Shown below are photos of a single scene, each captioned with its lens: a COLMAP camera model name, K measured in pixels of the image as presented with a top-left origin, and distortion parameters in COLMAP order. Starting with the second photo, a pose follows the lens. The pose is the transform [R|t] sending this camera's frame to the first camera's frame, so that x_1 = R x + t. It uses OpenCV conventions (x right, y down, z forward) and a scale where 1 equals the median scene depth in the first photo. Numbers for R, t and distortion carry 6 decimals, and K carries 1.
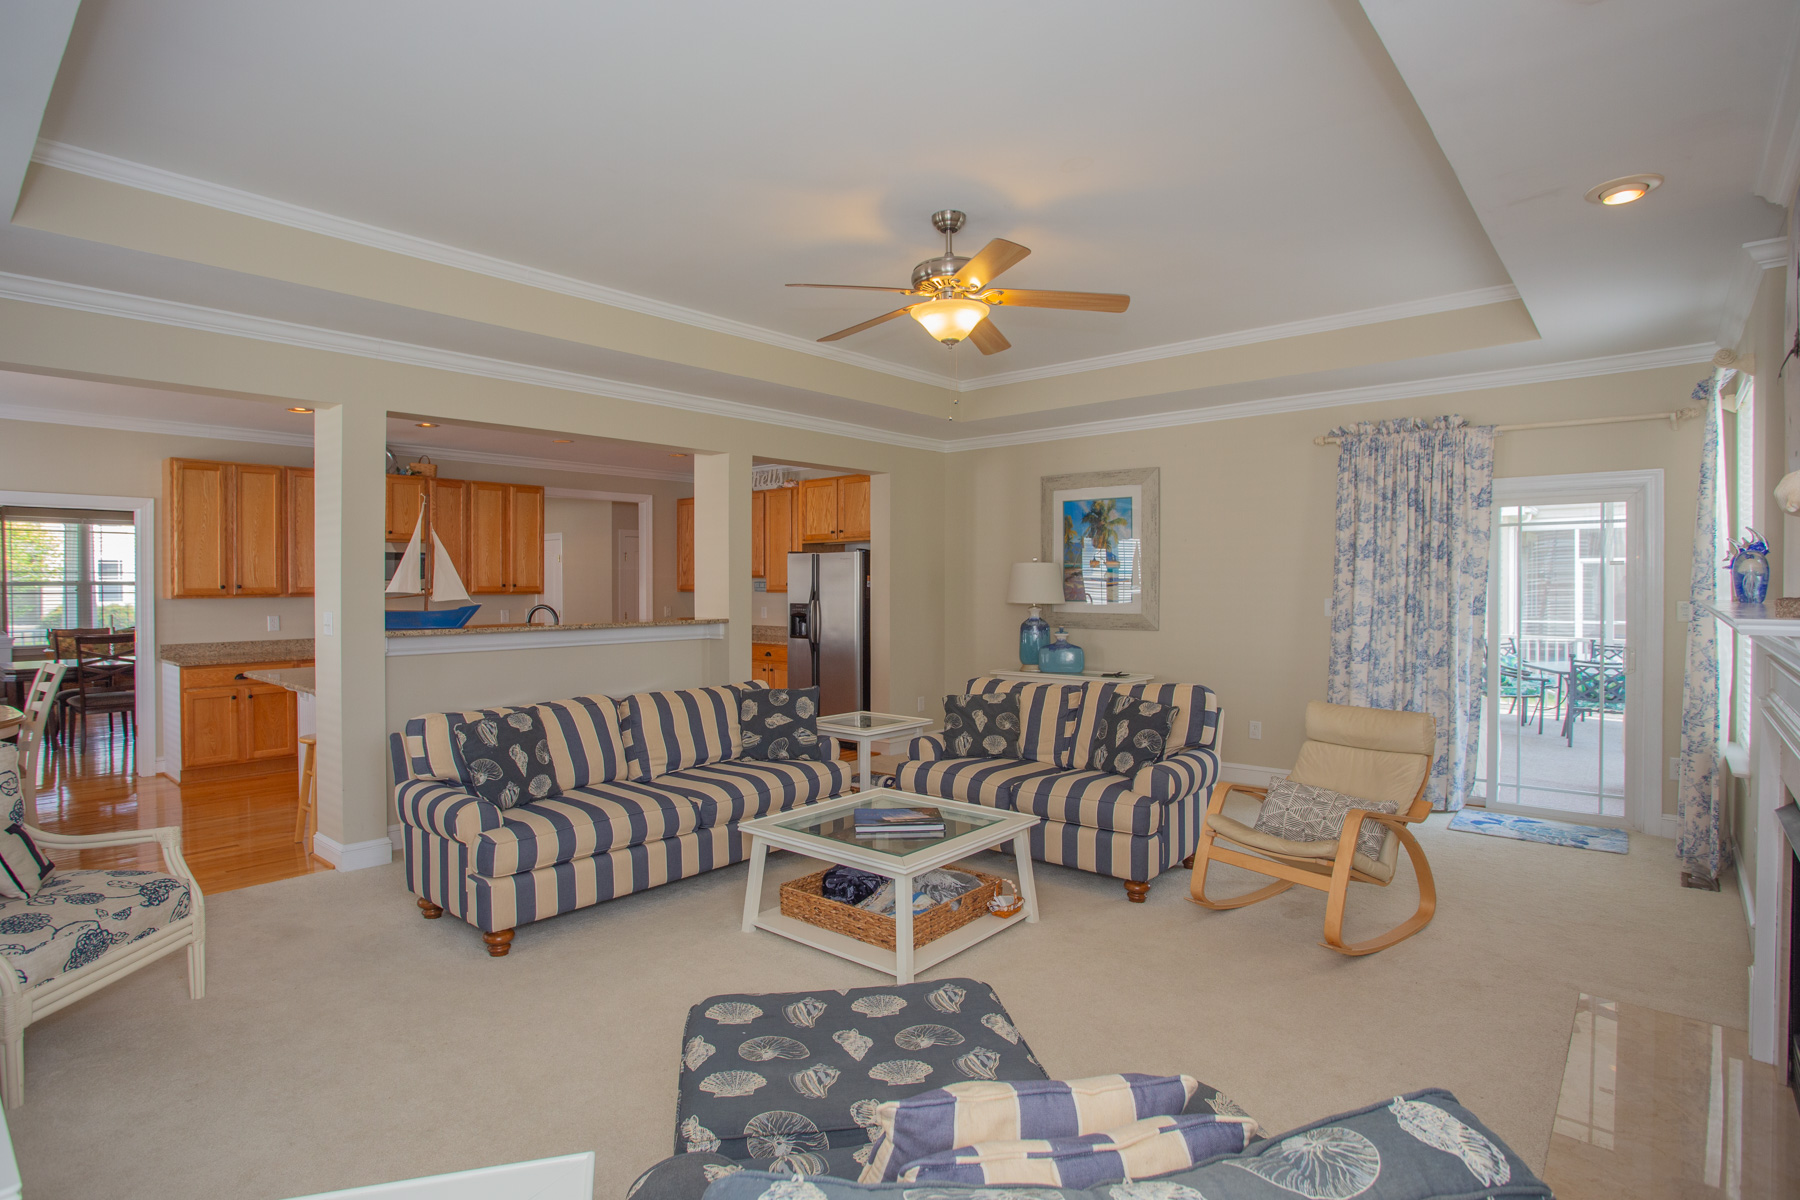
lens RADIAL K [[901.8, 0, 891.5], [0, 901.8, 594.3], [0, 0, 1]] dist [-0.032741, 0.000232]
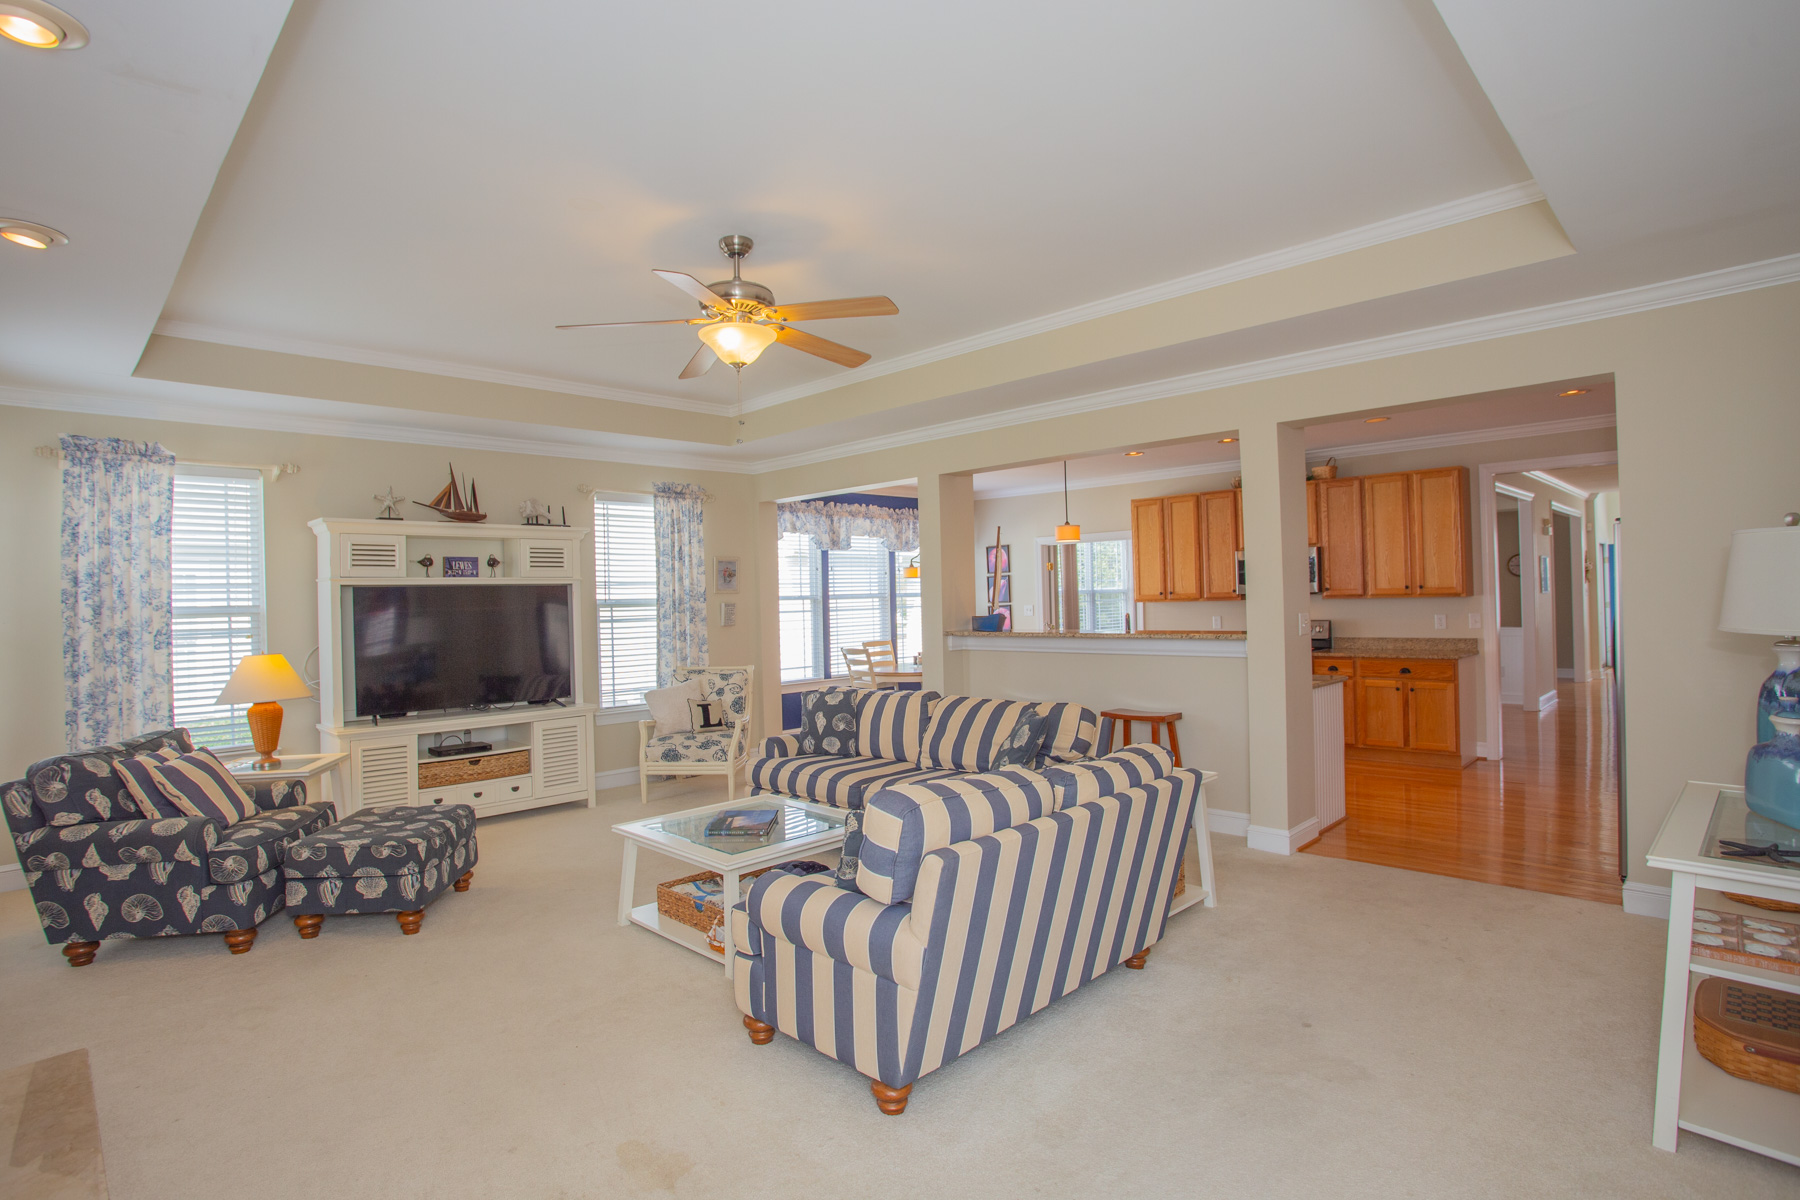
lens RADIAL K [[901.8, 0, 891.5], [0, 901.8, 594.3], [0, 0, 1]] dist [-0.032741, 0.000232]
pose [[-0.077085, 0.002889, -0.997020, 0.570477], [0.010584, 0.999942, 0.002079, -0.013615], [0.996968, -0.010392, -0.077111, 0.681340]]
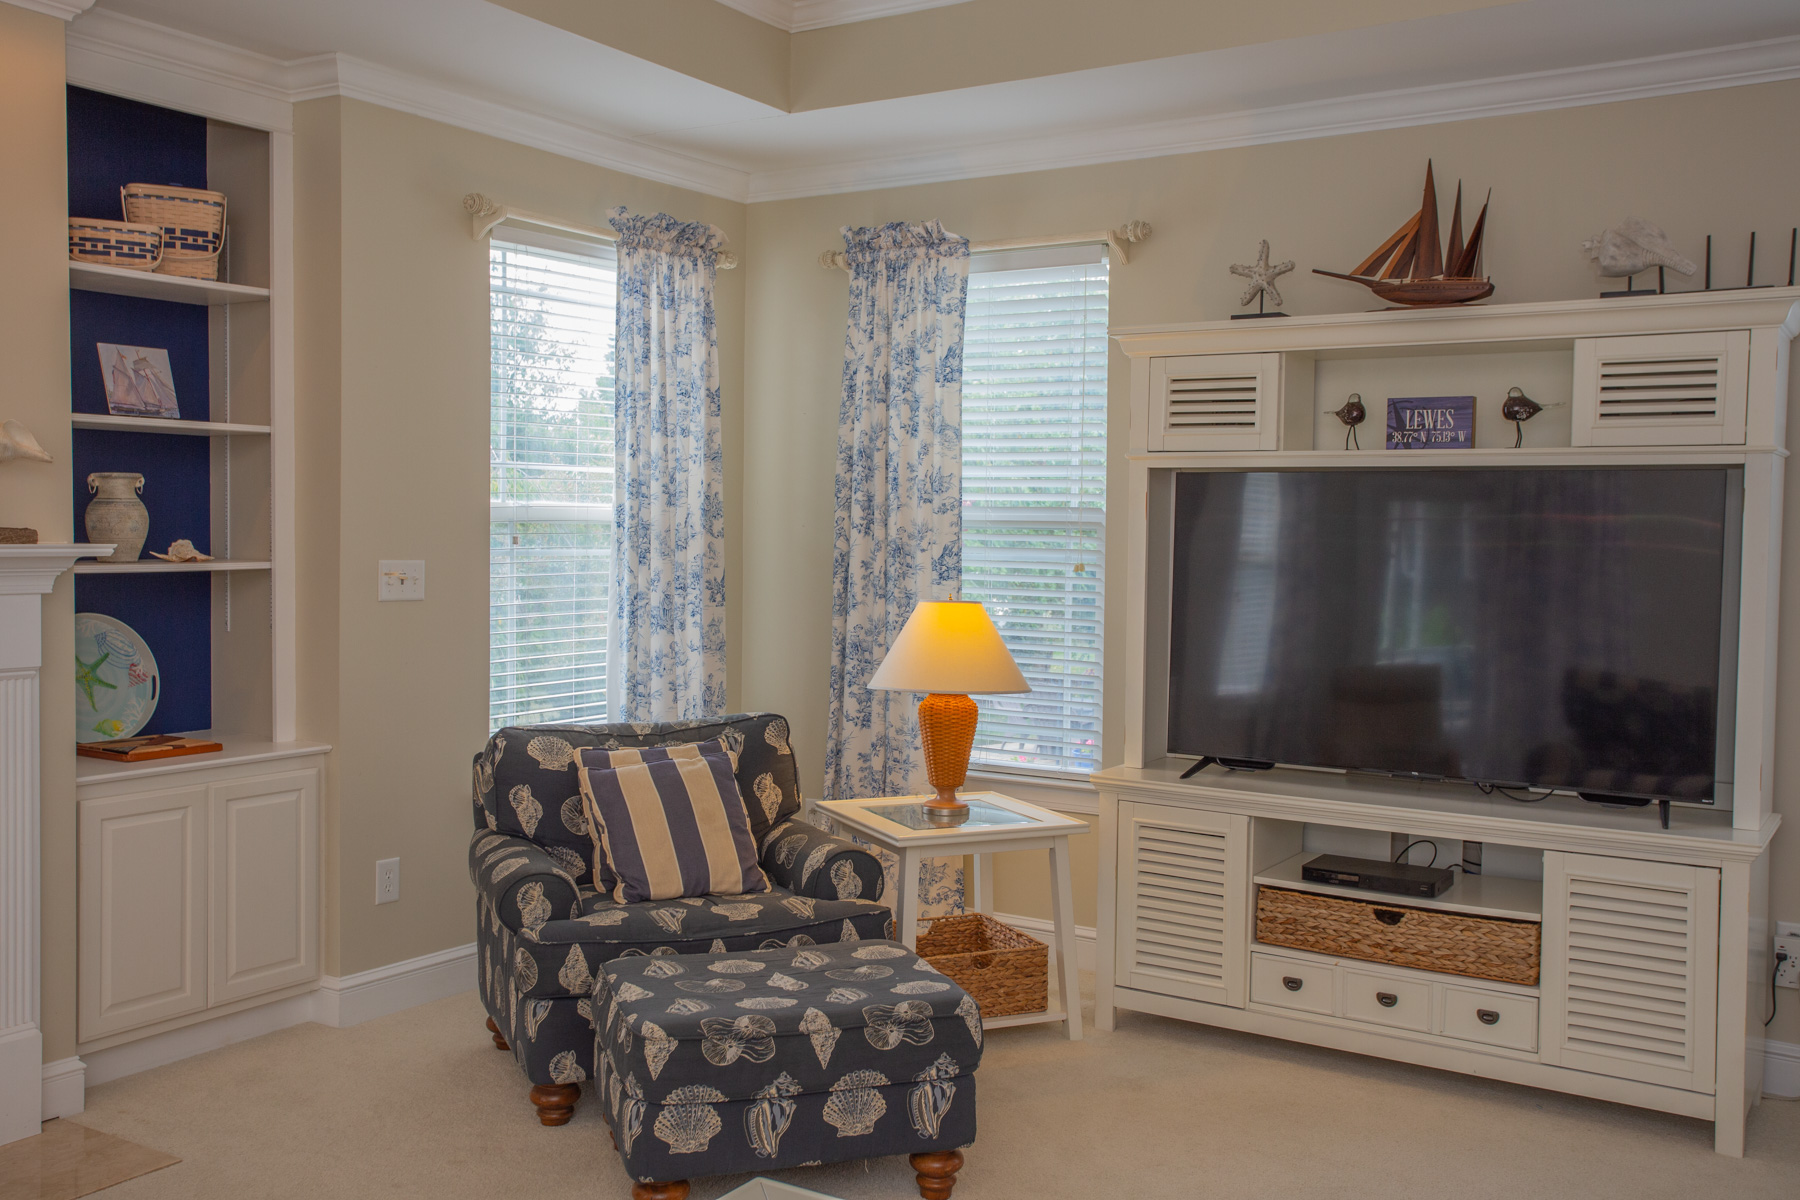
lens RADIAL K [[1656.7, 0, 875.6], [0, 1656.7, 600.7], [0, 0, 1]] dist [0.010850, 0.013588]
pose [[-0.990649, -0.002915, -0.136406, 0.030342], [-0.011270, 0.998104, 0.060515, -0.010766], [0.135971, 0.061486, -0.988803, 0.803678]]
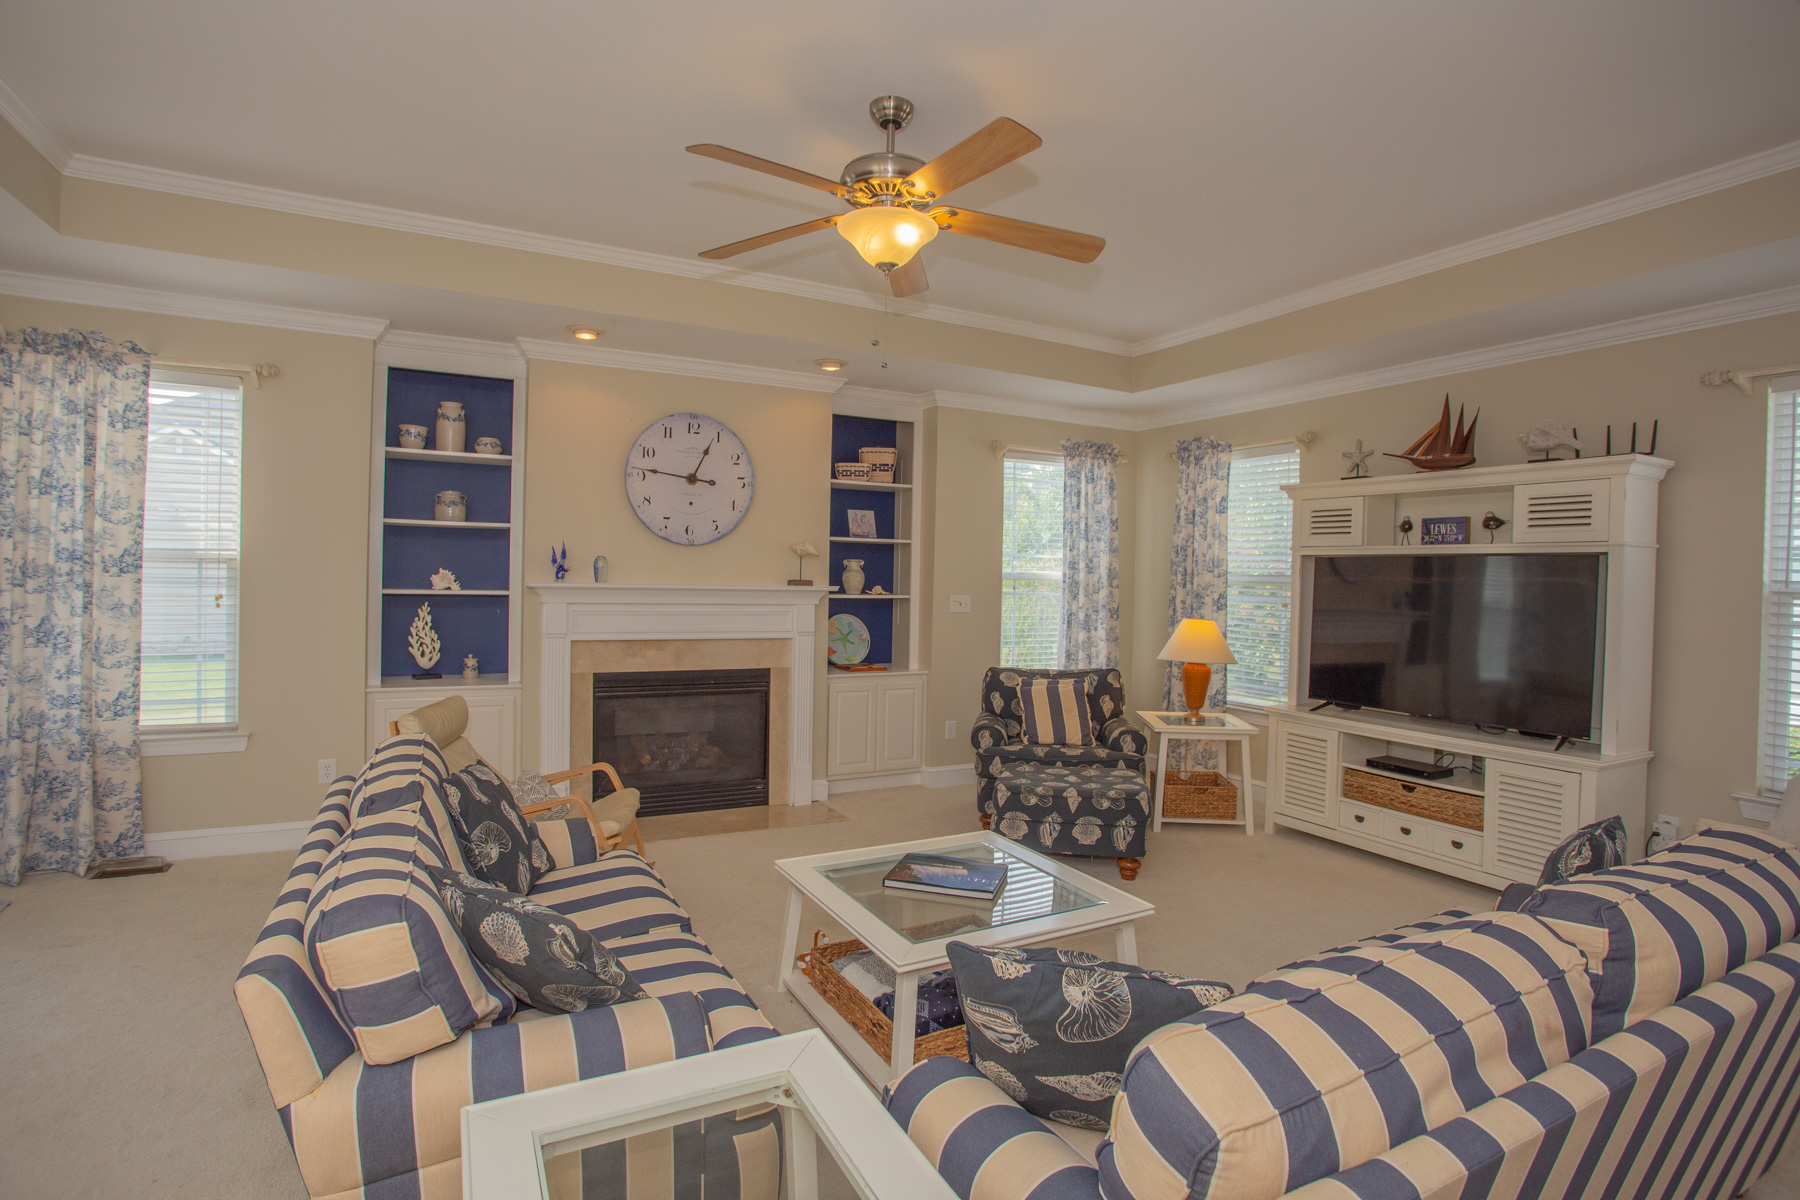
lens RADIAL K [[875.1, 0, 890.2], [0, 875.1, 593.6], [0, 0, 1]] dist [-0.075717, 0.031255]
pose [[-0.932290, -0.022640, 0.361001, -0.116678], [-0.012492, 0.999459, 0.030418, -0.010915], [-0.361495, 0.023848, -0.932069, 0.925329]]
